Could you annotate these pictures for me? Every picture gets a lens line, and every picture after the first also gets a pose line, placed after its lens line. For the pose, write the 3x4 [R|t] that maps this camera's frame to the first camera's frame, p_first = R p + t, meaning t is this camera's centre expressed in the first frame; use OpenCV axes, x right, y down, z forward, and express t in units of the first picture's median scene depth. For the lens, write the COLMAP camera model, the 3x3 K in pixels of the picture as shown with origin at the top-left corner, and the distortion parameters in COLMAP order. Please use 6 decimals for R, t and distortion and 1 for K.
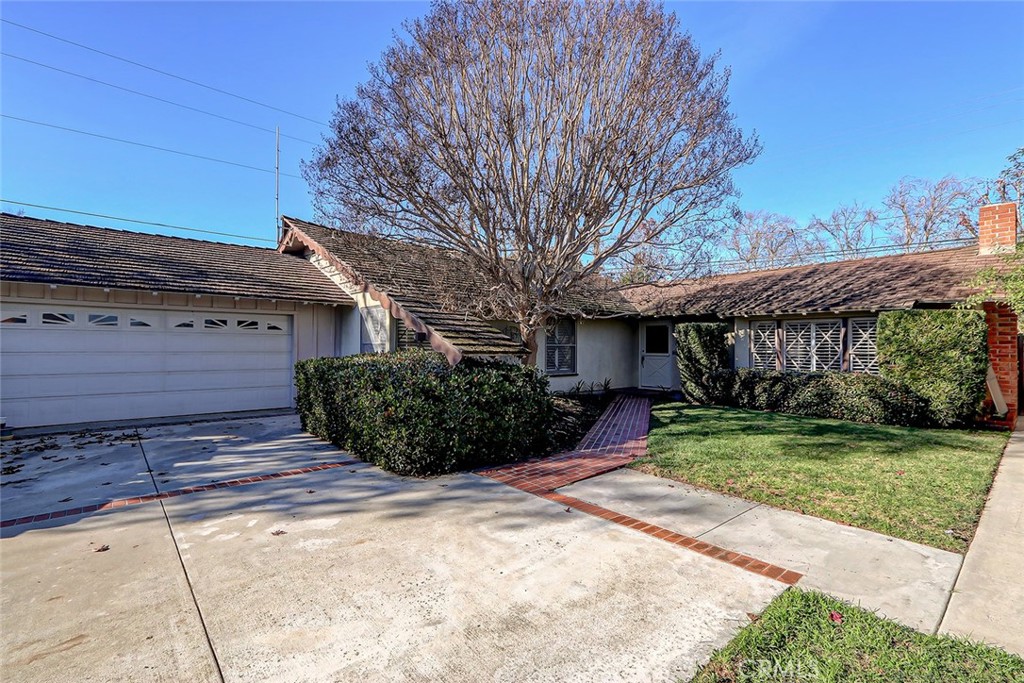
lens RADIAL K [[470.3, 0, 512.0], [0, 470.3, 341.5], [0, 0, 1]] dist [0.001979, -0.000055]
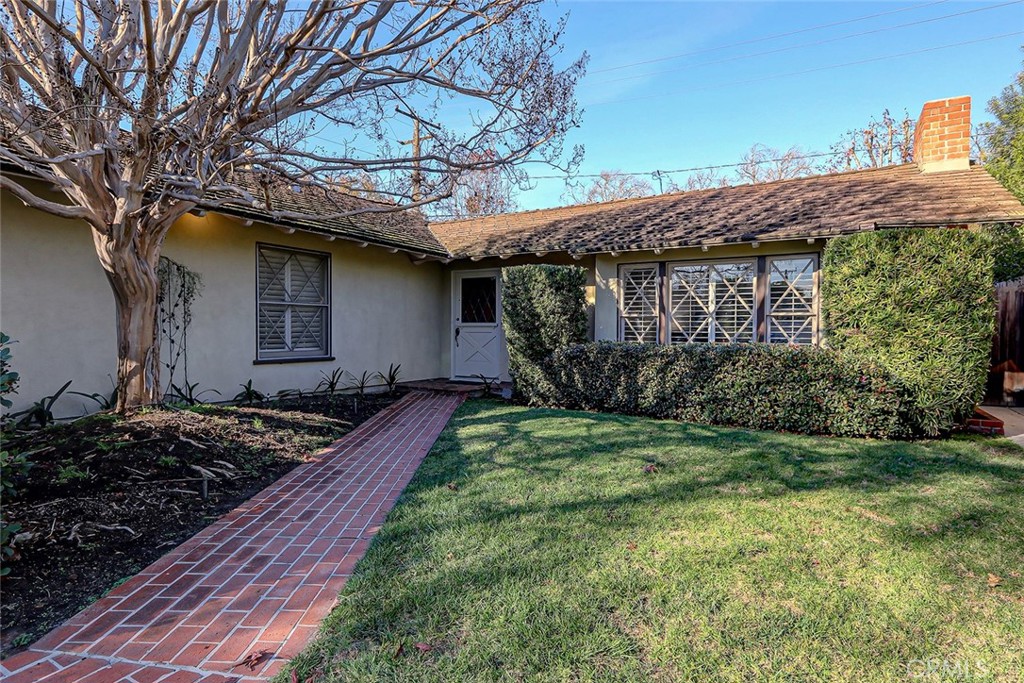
lens RADIAL K [[536.2, 0, 509.1], [0, 536.2, 333.4], [0, 0, 1]] dist [-0.000020, 0.000089]
pose [[0.956717, -0.003375, 0.290999, 0.162543], [-0.001352, 0.999870, 0.016040, 0.032462], [-0.291016, -0.015739, 0.956589, 0.367720]]
